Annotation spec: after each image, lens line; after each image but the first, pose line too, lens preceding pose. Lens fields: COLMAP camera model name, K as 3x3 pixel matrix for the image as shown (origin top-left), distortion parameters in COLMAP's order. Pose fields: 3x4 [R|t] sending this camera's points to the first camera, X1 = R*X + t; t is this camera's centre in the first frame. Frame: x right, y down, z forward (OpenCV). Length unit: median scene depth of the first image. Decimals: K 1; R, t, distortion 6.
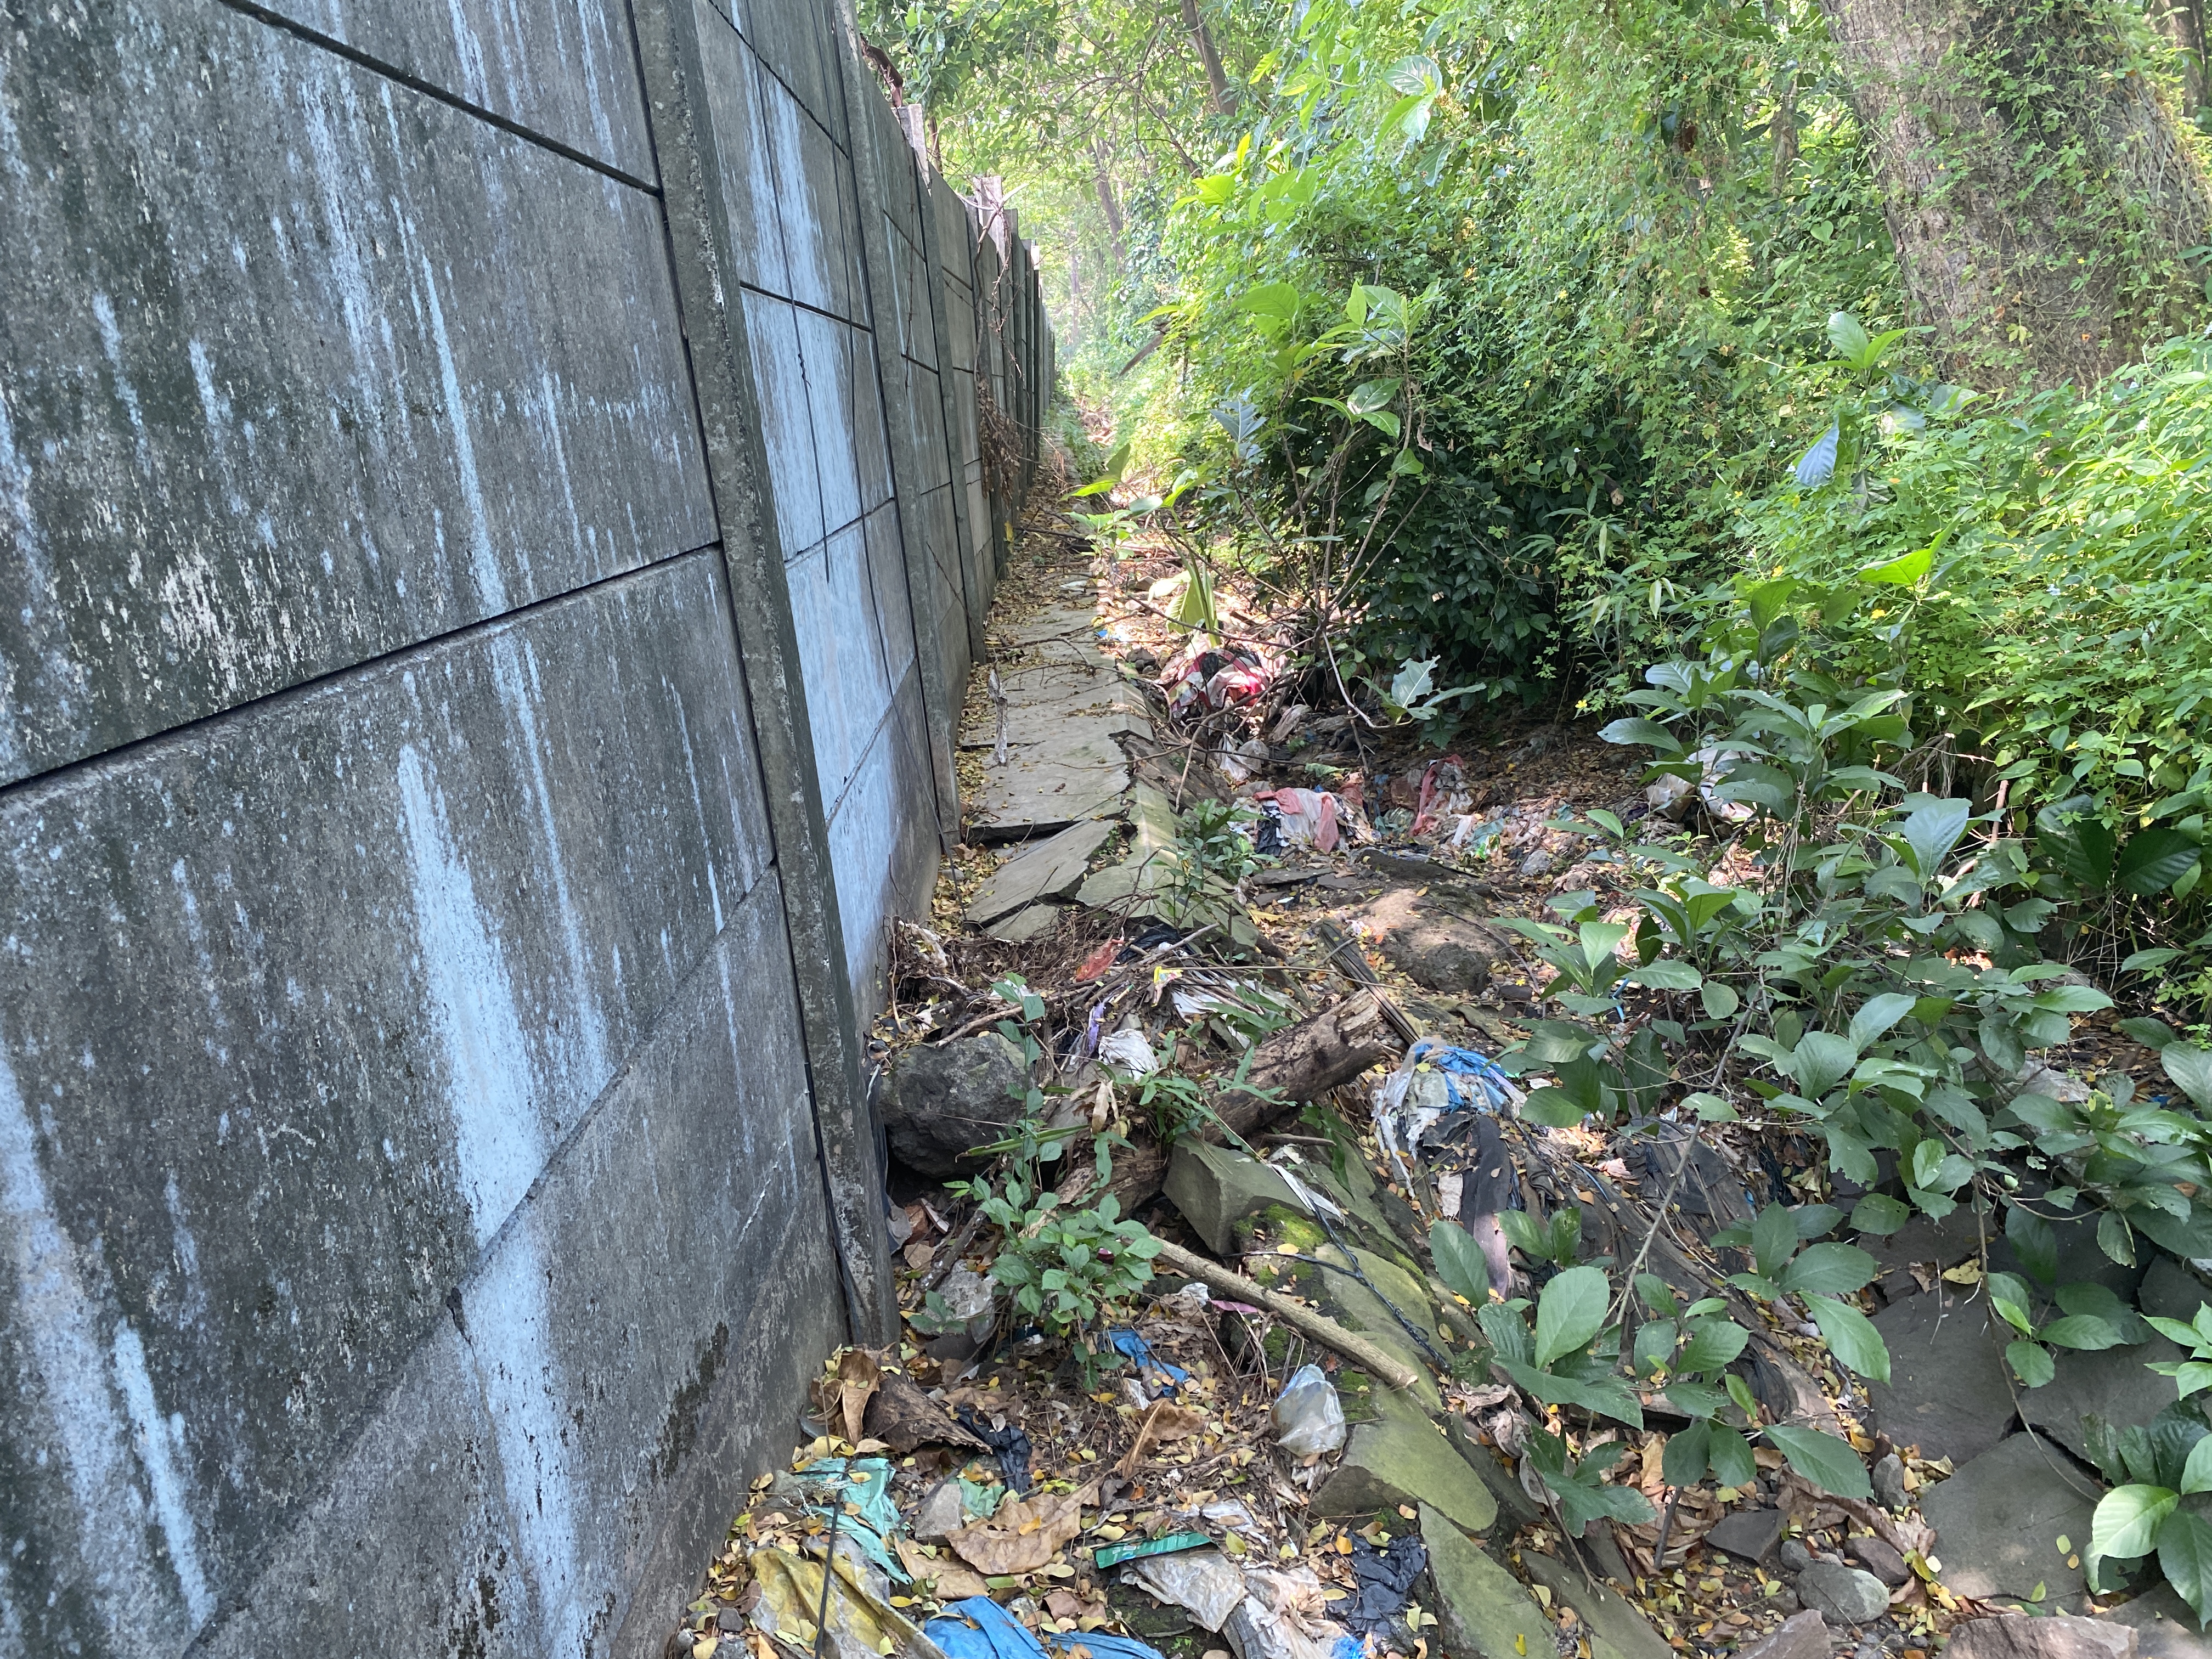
lens RADIAL K [[1655.6, 0, 1101.9], [0, 1655.6, 828.5], [0, 0, 1]] dist [0.012997, 0.000241]
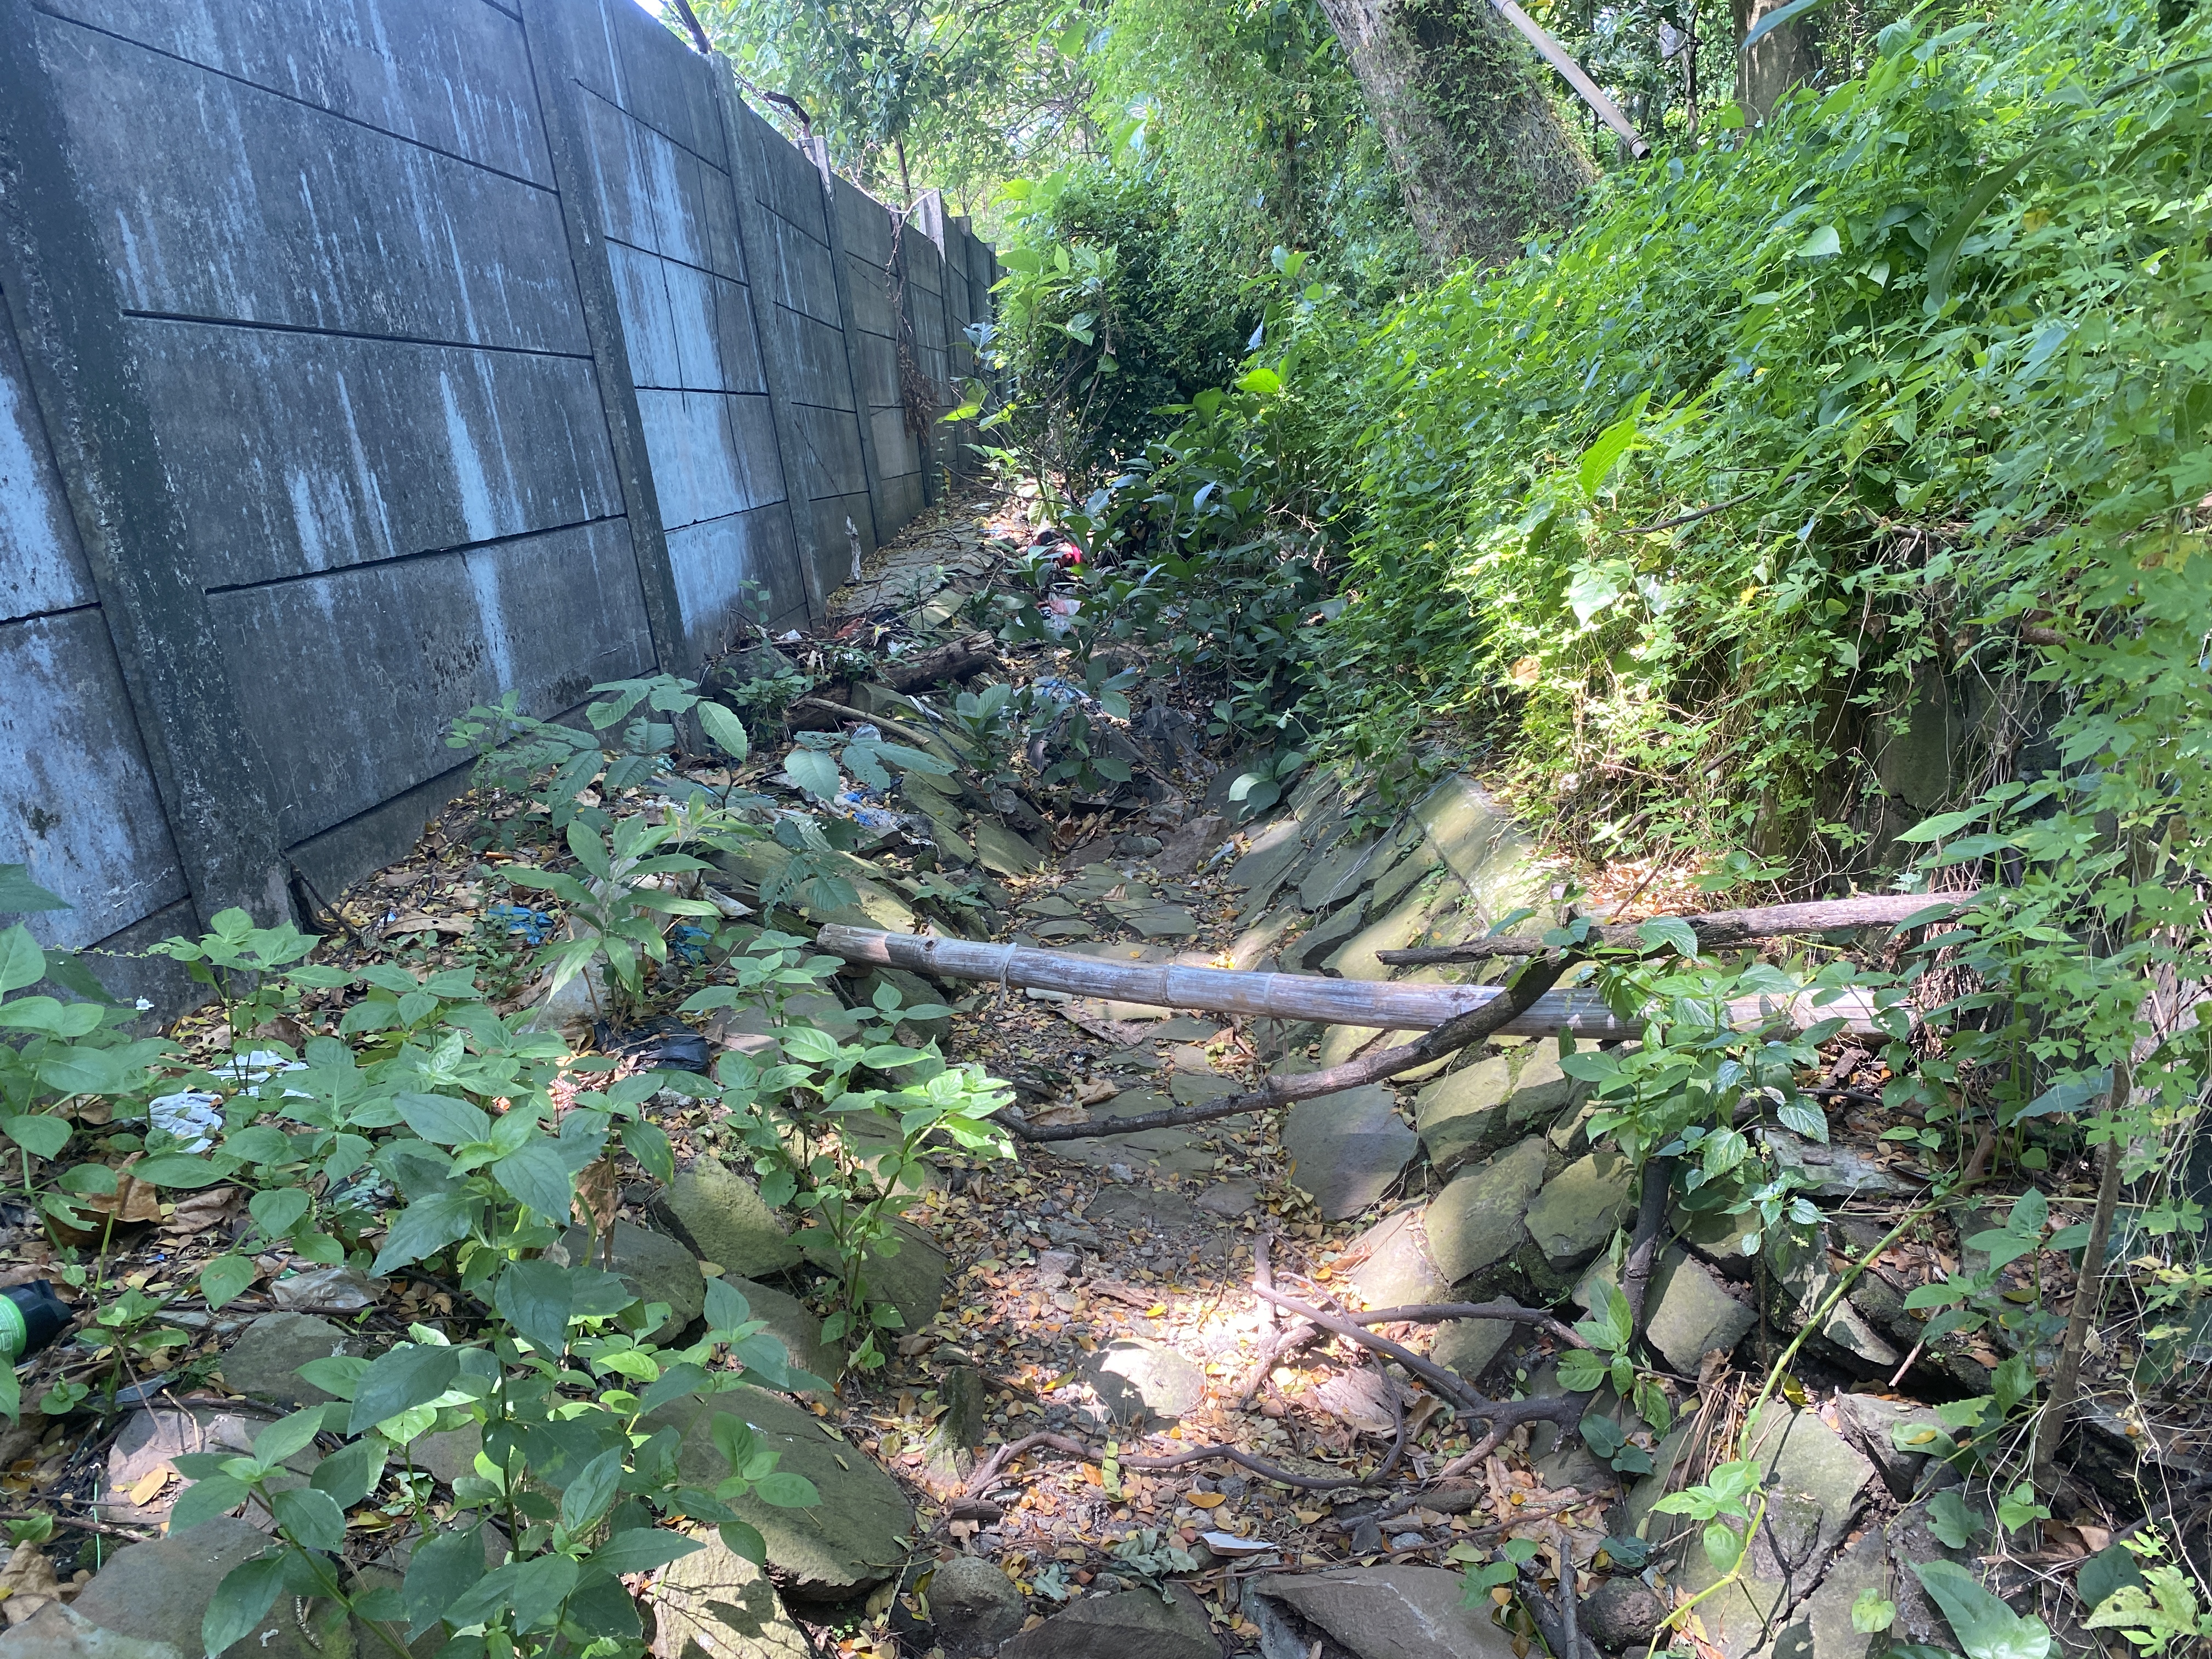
lens RADIAL K [[1655.6, 0, 1111.6], [0, 1655.6, 833.7], [0, 0, 1]] dist [0.012997, 0.000241]
pose [[0.999229, -0.023298, -0.031598, 0.490608], [0.023181, 0.999723, -0.004038, 0.465978], [0.031683, 0.003303, 0.999492, -1.111966]]
